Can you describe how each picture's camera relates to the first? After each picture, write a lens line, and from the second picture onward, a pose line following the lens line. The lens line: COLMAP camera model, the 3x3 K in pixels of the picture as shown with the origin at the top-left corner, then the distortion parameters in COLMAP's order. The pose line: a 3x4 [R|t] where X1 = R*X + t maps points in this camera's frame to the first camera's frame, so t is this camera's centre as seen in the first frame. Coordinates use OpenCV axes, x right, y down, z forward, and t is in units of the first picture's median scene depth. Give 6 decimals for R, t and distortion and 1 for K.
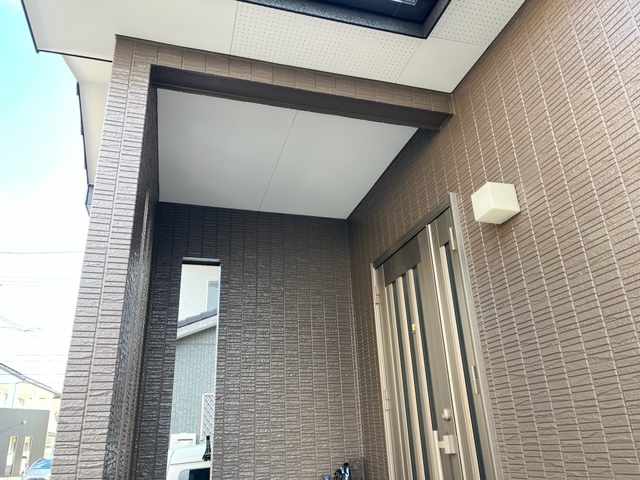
lens RADIAL K [[483.5, 0, 323.3], [0, 483.5, 240.3], [0, 0, 1]] dist [0.008242, 0.002757]
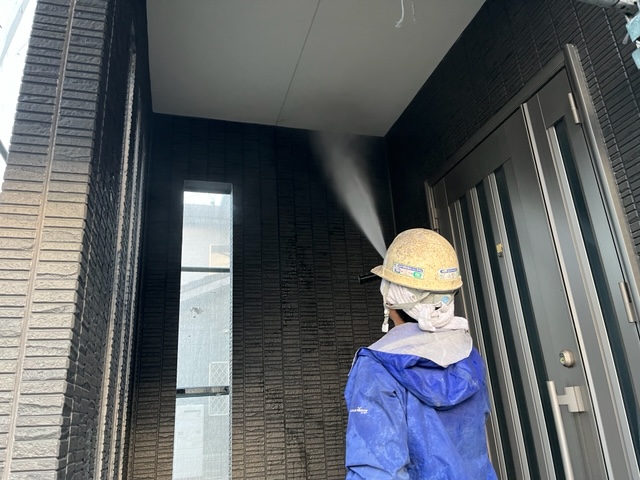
lens RADIAL K [[492.2, 0, 320.0], [0, 492.2, 240.0], [0, 0, 1]] dist [-0.005164, -0.006548]
pose [[0.999718, -0.021452, -0.010157, -0.091076], [0.021992, 0.998165, 0.056418, 0.133337], [0.008928, -0.056625, 0.998356, 0.280345]]
